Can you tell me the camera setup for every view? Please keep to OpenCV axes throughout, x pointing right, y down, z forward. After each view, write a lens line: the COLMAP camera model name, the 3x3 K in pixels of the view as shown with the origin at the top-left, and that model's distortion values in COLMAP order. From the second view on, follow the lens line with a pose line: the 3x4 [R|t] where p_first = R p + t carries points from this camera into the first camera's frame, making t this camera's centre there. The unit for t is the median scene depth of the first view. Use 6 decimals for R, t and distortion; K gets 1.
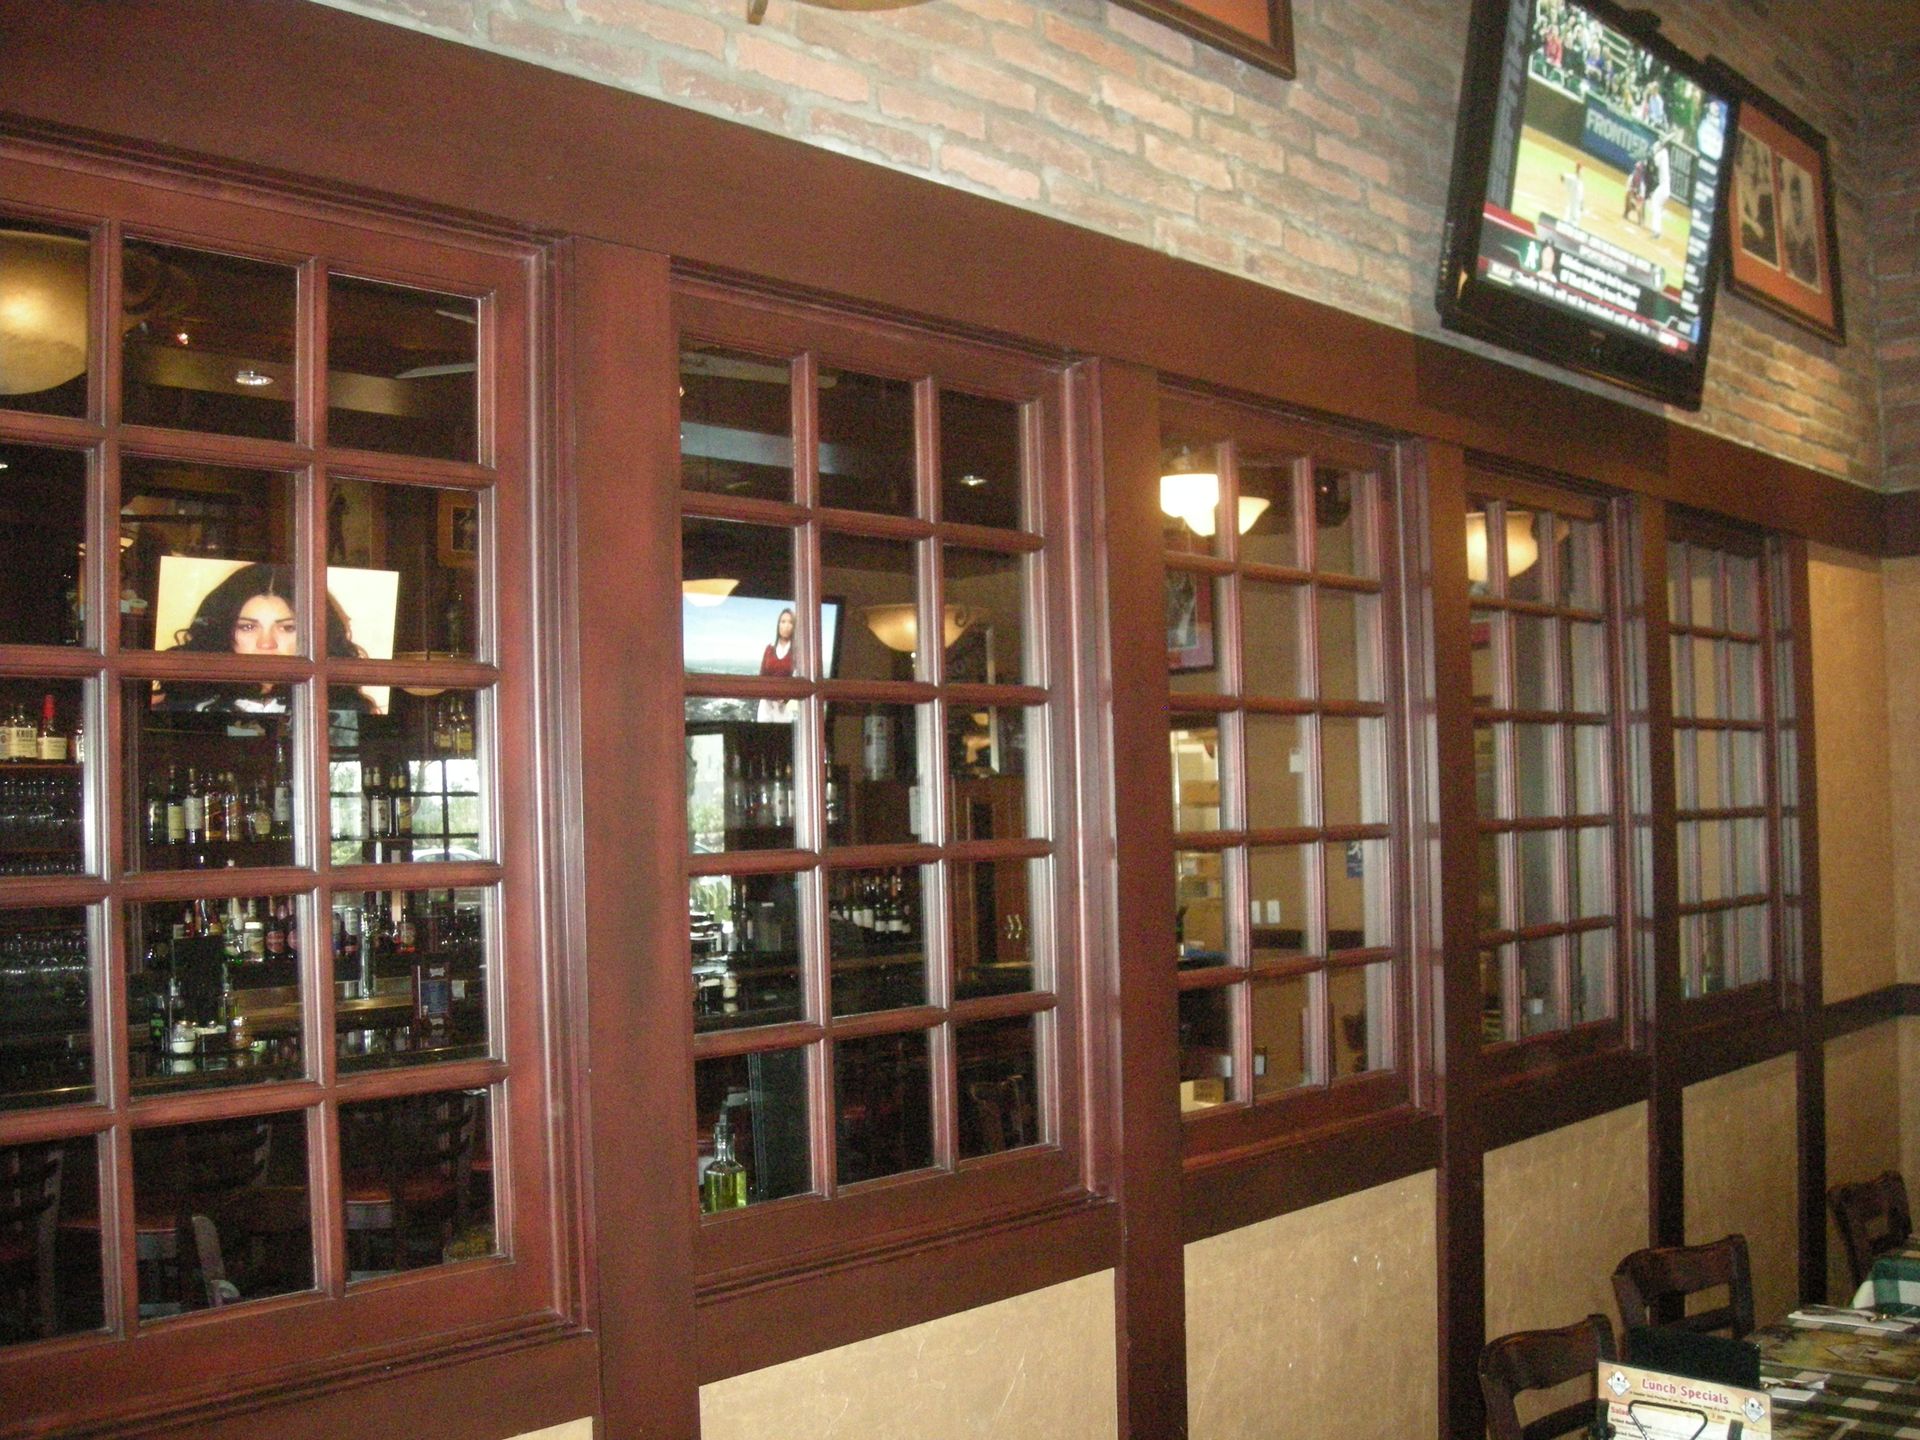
lens RADIAL K [[1961.2, 0, 955.9], [0, 1961.2, 761.4], [0, 0, 1]] dist [-0.184166, 0.121055]
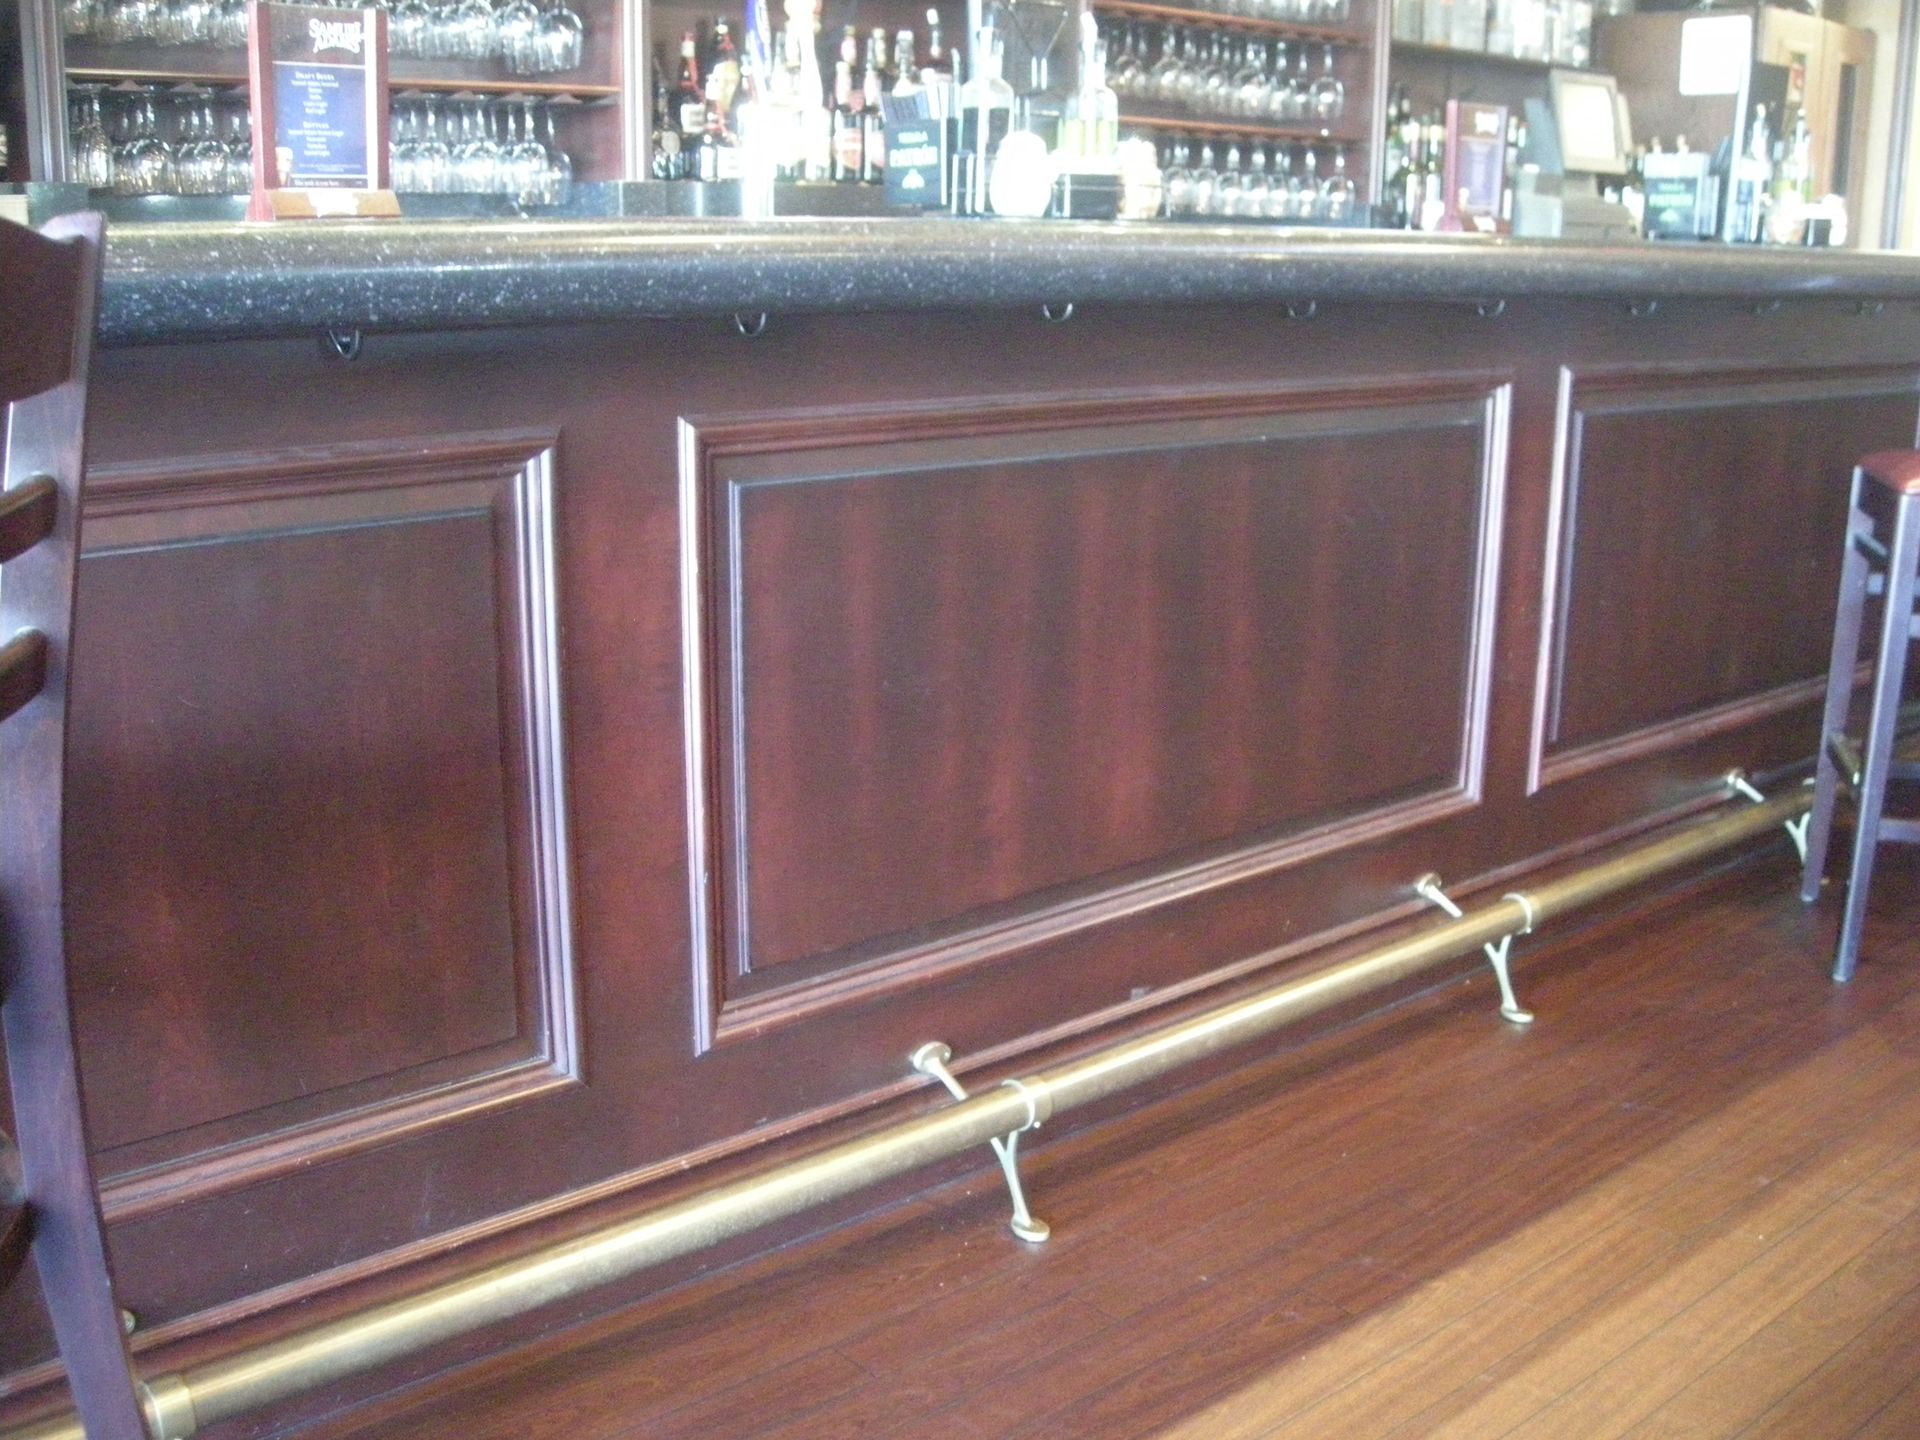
lens RADIAL K [[1961.2, 0, 955.9], [0, 1961.2, 761.4], [0, 0, 1]] dist [-0.184166, 0.121055]
pose [[0.994370, 0.060200, -0.087206, -0.638610], [-0.032094, 0.955397, 0.293574, 0.240860], [0.100989, -0.289122, 0.951950, 0.965925]]
